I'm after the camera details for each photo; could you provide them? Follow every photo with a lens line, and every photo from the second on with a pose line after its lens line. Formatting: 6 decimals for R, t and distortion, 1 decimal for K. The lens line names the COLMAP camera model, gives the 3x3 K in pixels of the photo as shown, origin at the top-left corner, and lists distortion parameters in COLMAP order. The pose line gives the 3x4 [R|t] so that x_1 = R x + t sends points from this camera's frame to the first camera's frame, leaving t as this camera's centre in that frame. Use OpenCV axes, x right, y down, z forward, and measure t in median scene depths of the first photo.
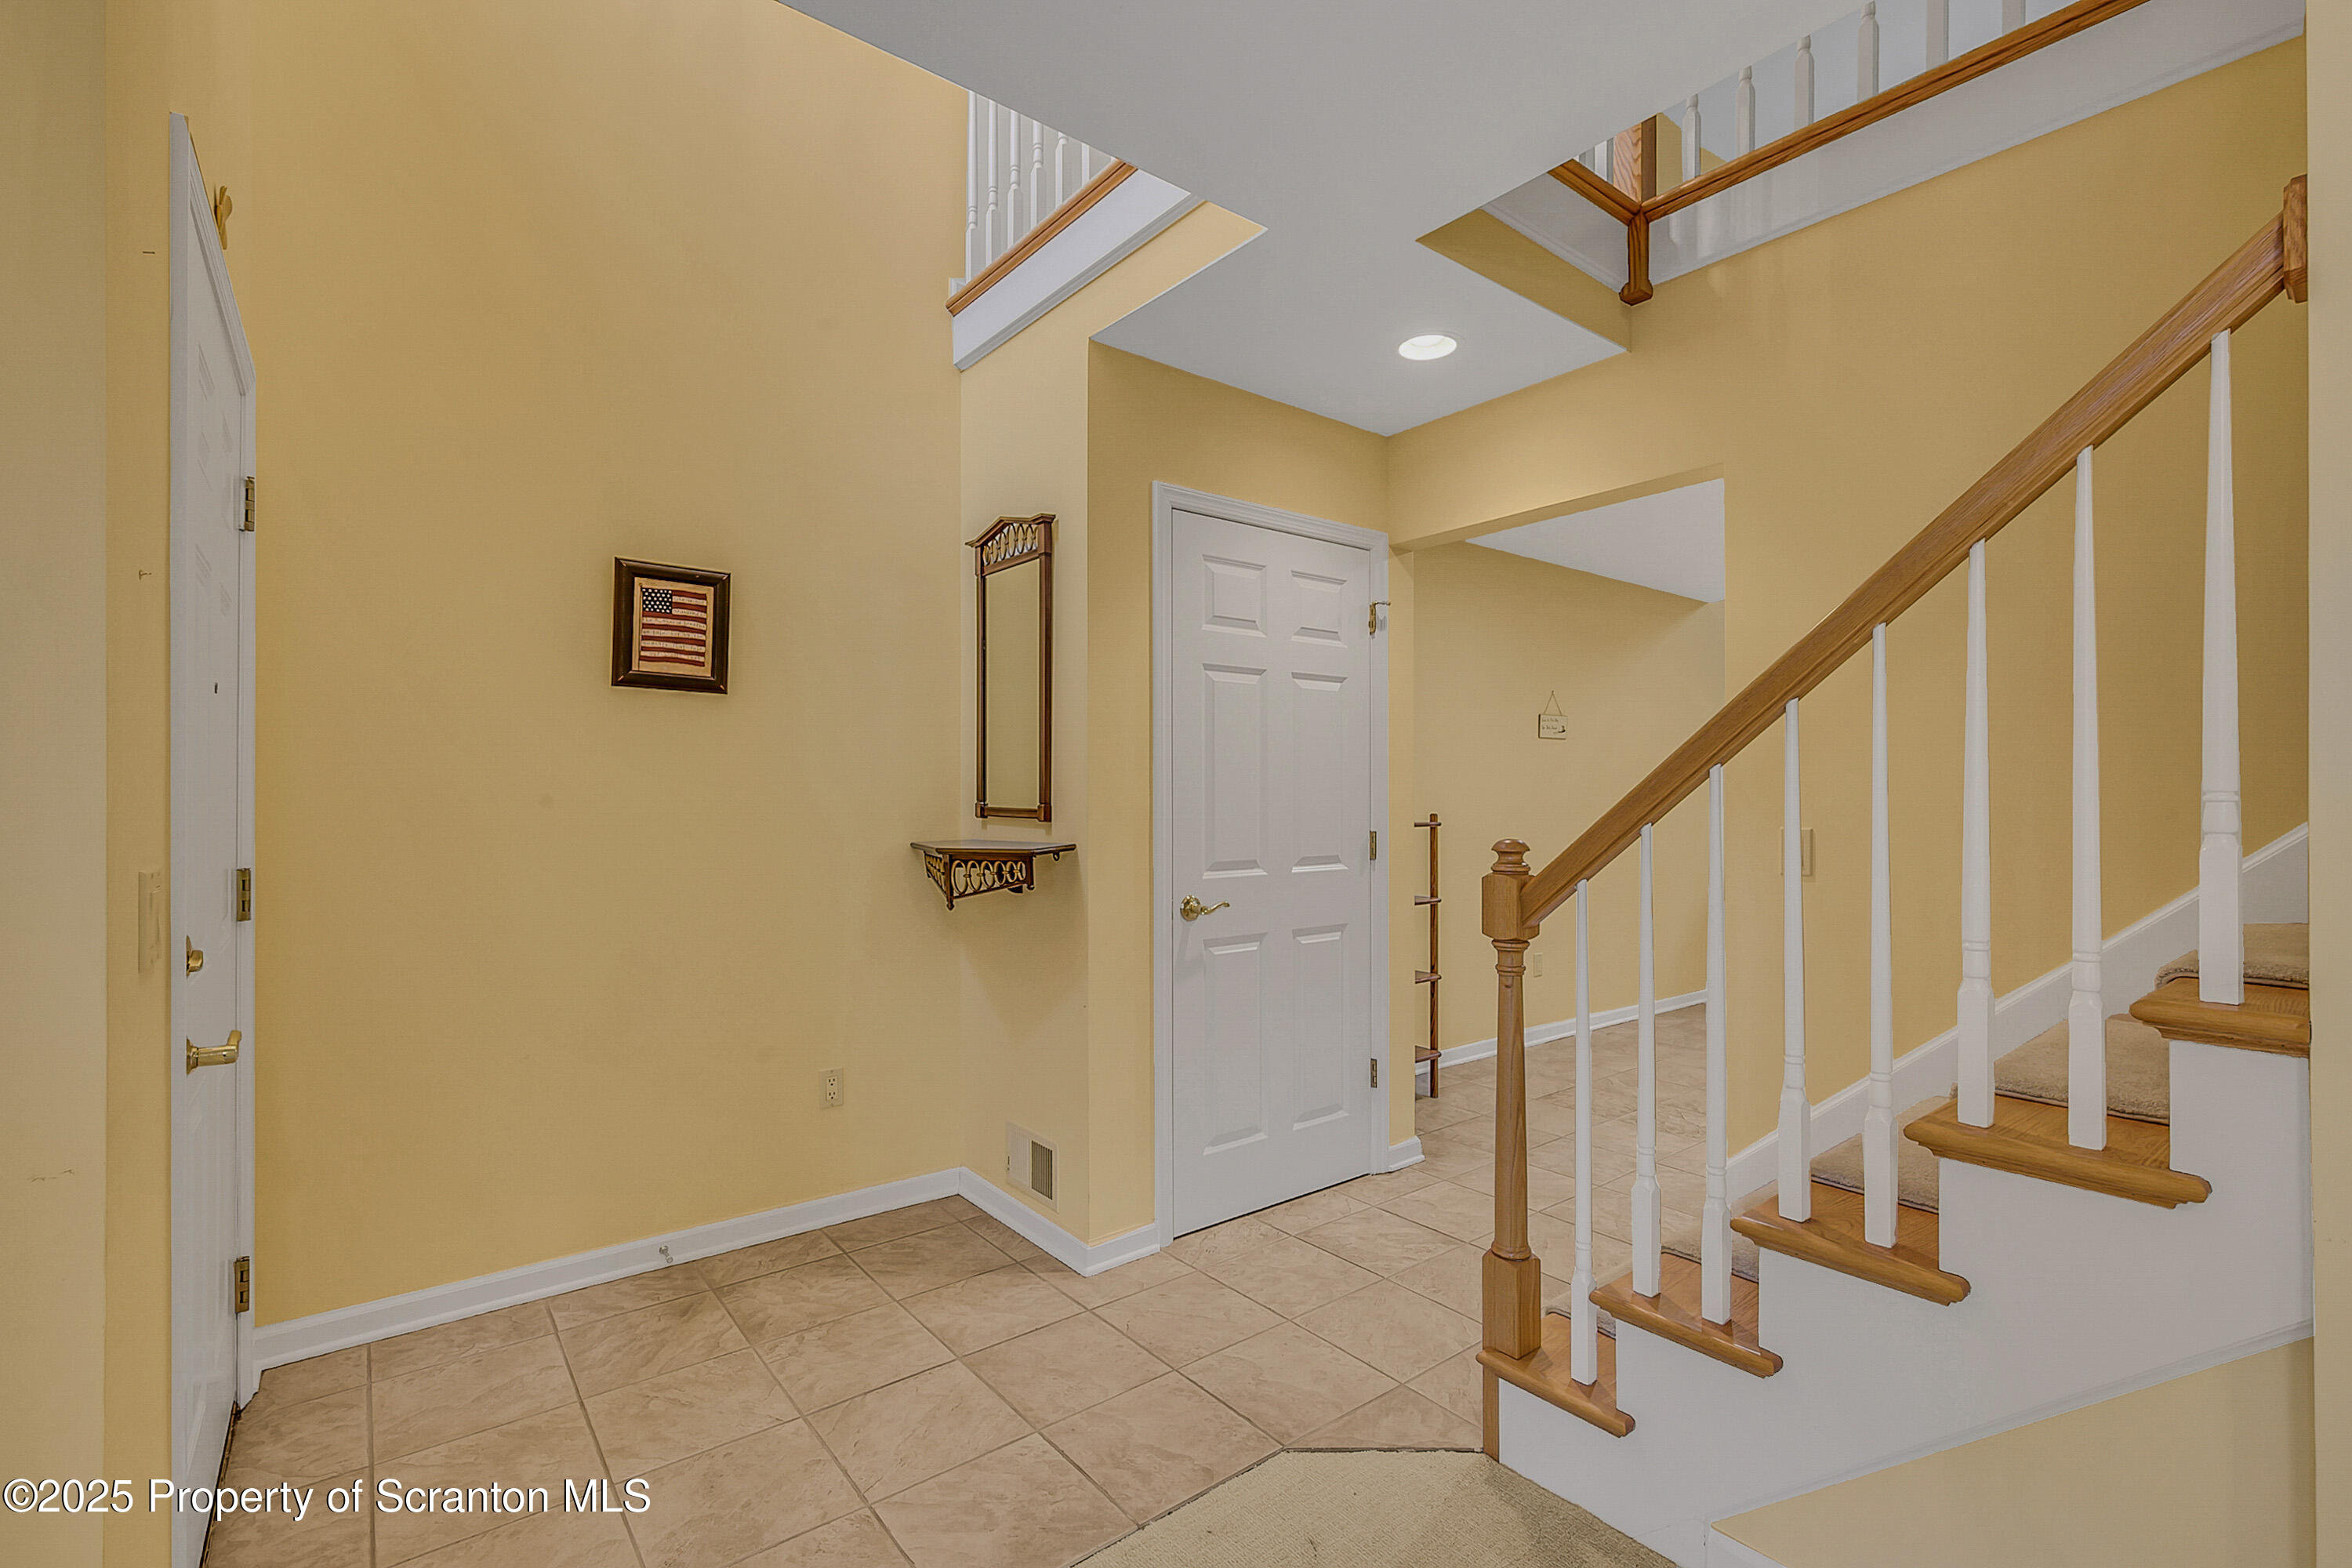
lens RADIAL K [[1026.0, 0, 1176.0], [0, 1026.0, 784.0], [0, 0, 1]] dist [0.001452, 0.000185]
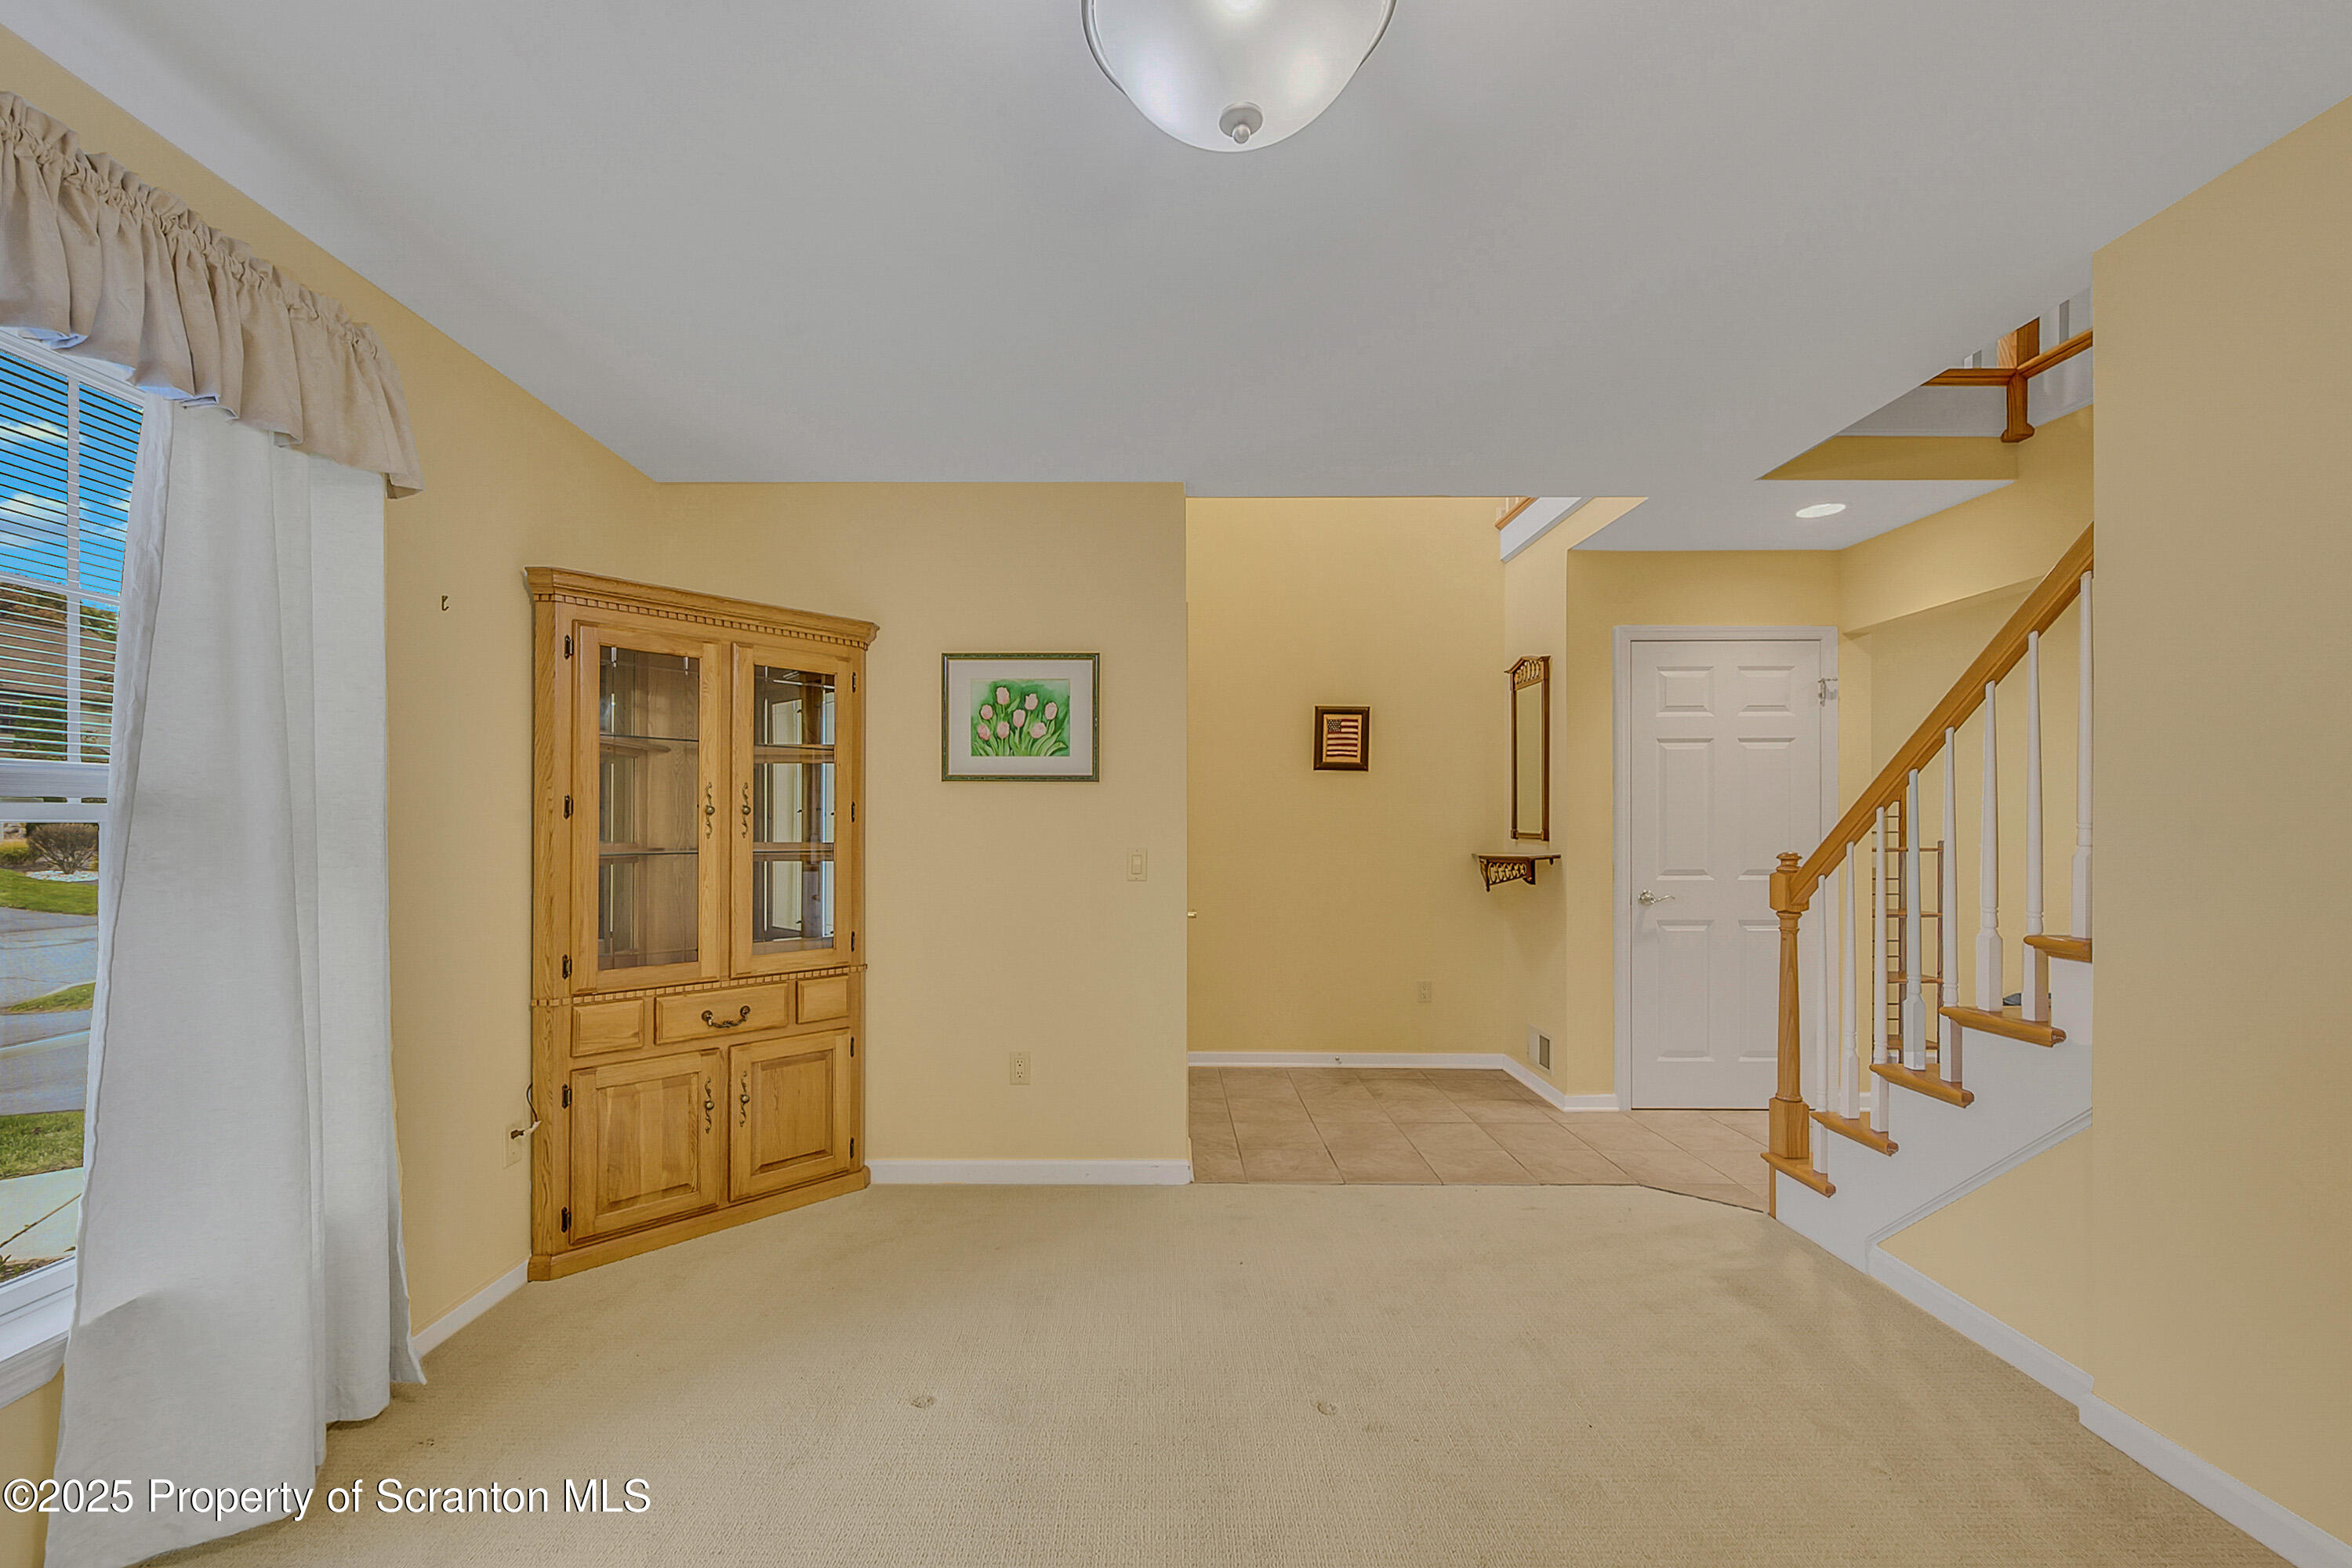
lens RADIAL K [[993.0, 0, 1160.5], [0, 993.0, 856.0], [0, 0, 1]] dist [-0.000385, -0.000090]
pose [[0.788982, 0.019182, -0.614117, 0.380643], [0.006239, 0.999211, 0.039225, -0.006156], [0.614385, -0.034779, 0.788240, -0.669054]]
